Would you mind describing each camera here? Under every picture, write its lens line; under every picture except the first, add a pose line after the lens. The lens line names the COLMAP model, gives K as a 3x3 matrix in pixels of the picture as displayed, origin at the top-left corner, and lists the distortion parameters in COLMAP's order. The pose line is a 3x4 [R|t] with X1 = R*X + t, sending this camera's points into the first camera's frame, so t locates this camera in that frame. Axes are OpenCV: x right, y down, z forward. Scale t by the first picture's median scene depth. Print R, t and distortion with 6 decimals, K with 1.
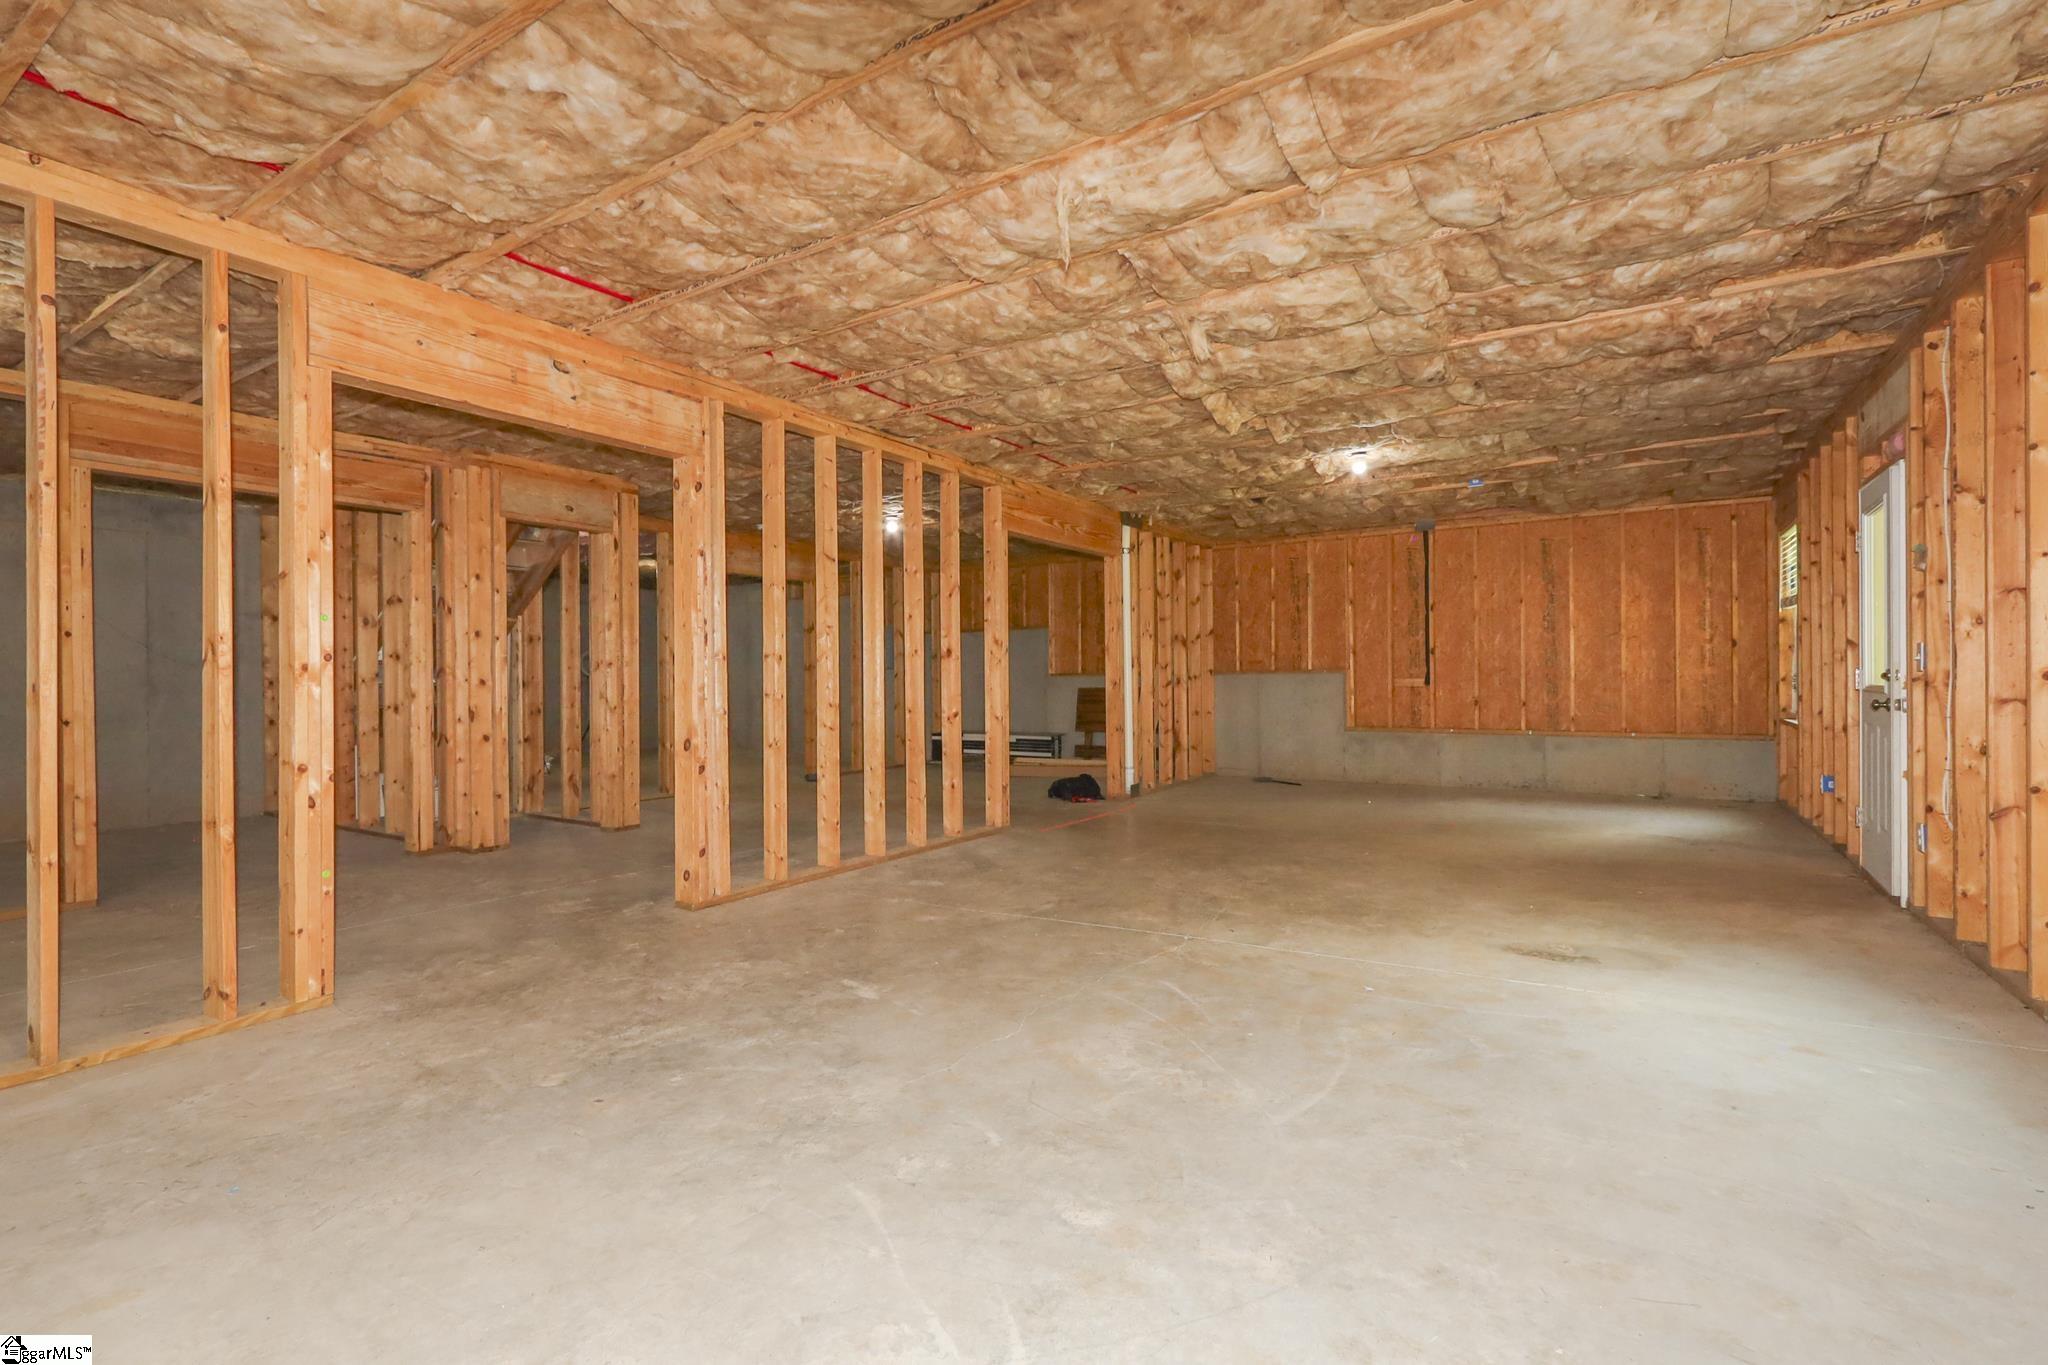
lens RADIAL K [[948.6, 0, 1026.9], [0, 948.6, 659.3], [0, 0, 1]] dist [-0.000964, -0.000938]
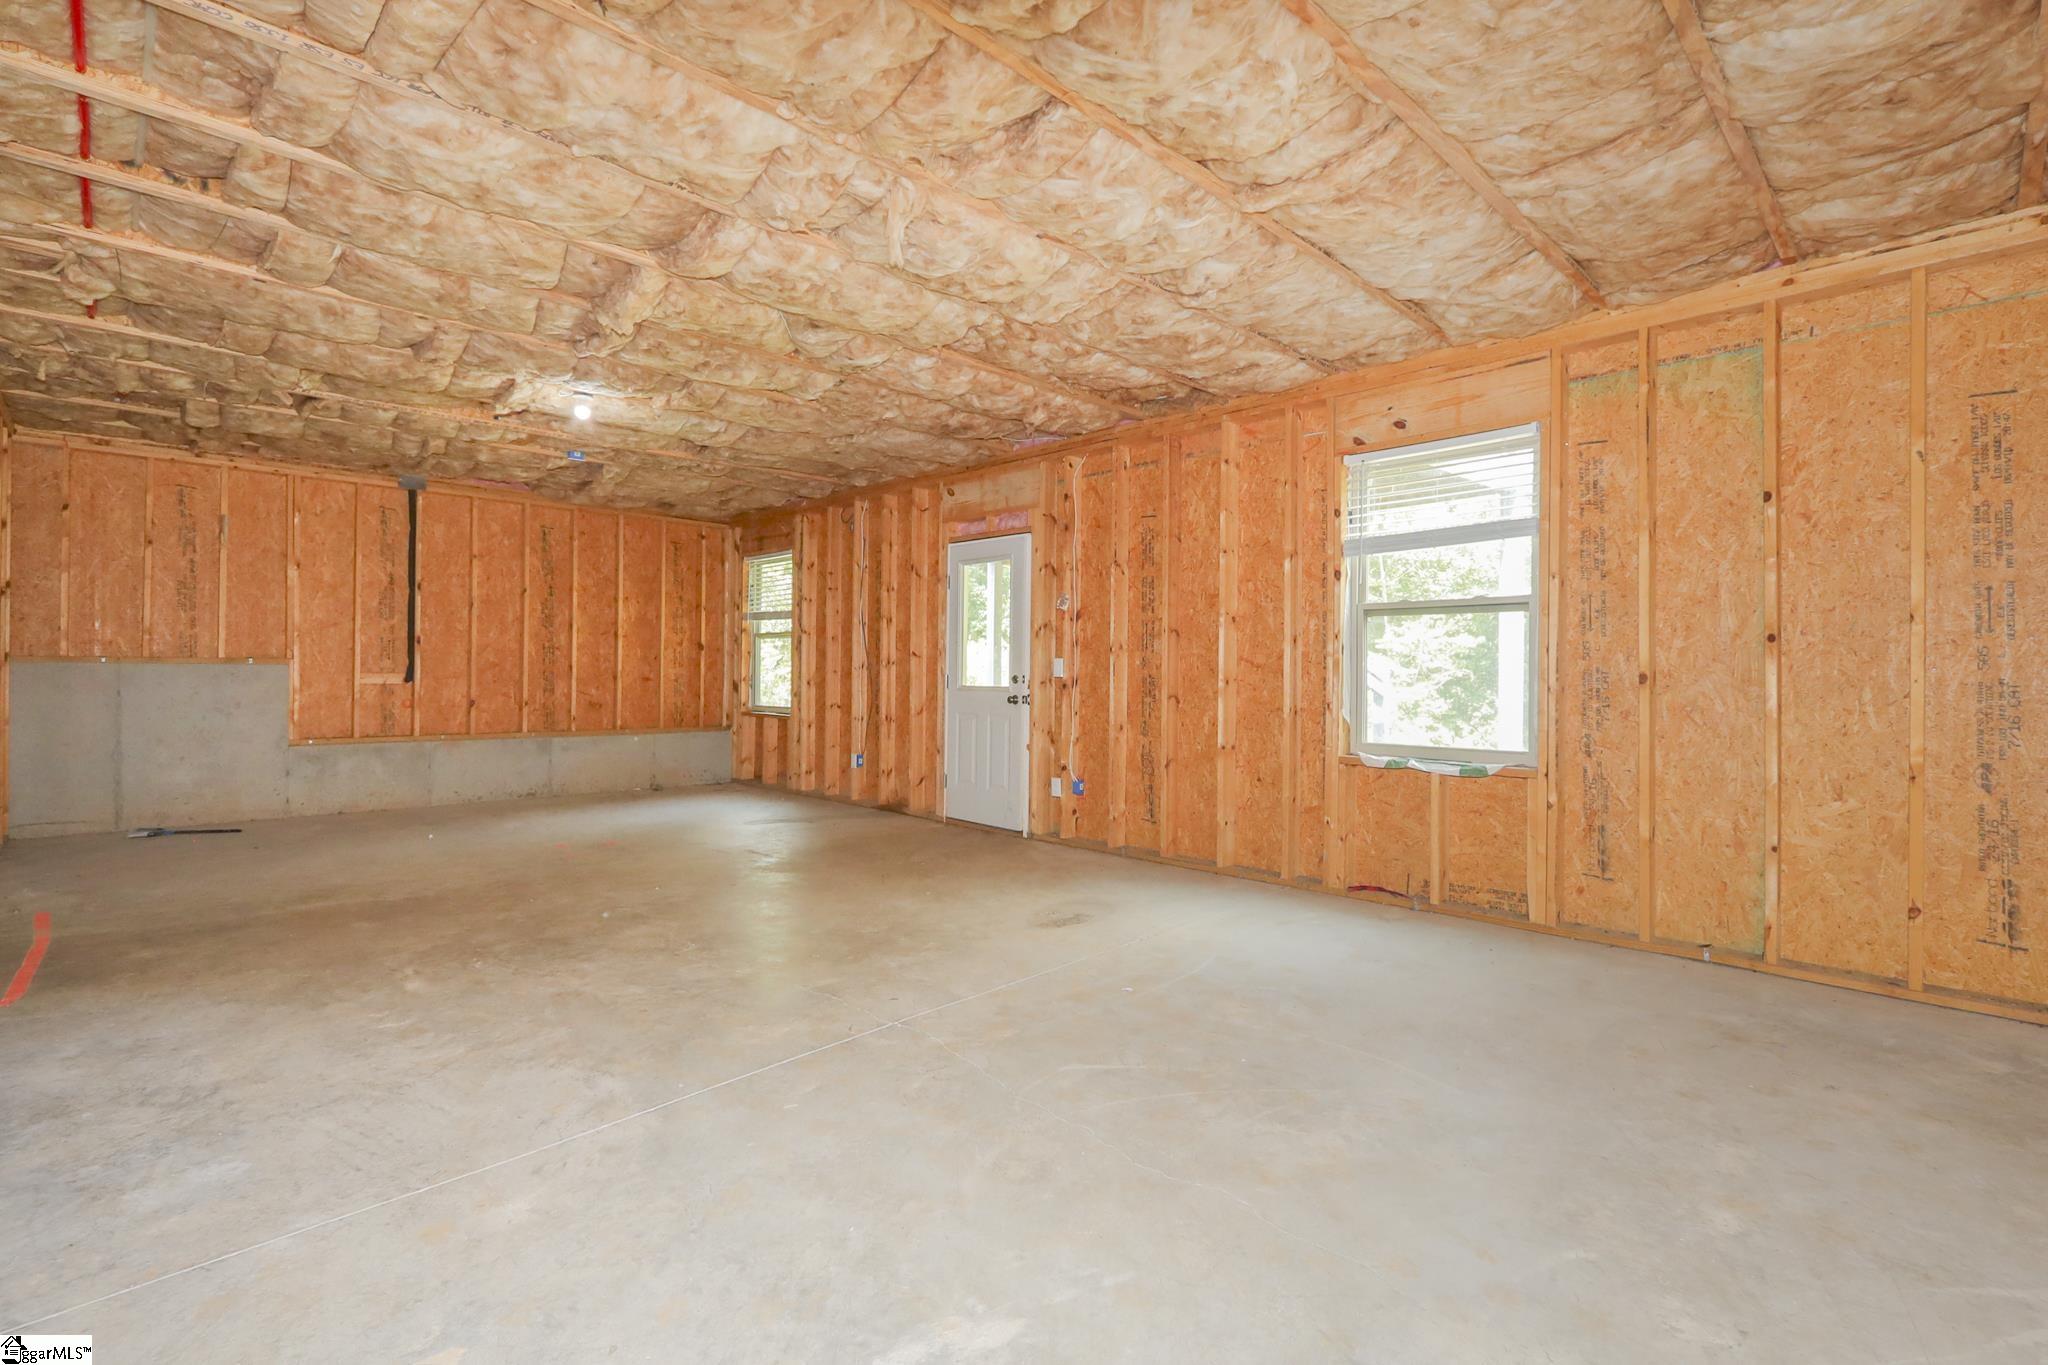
lens RADIAL K [[948.6, 0, 1026.9], [0, 948.6, 659.3], [0, 0, 1]] dist [-0.000964, -0.000938]
pose [[0.248656, 0.026328, 0.968234, -0.242929], [-0.031599, 0.999319, -0.019058, 0.007248], [-0.968076, -0.025856, 0.249319, 0.324295]]
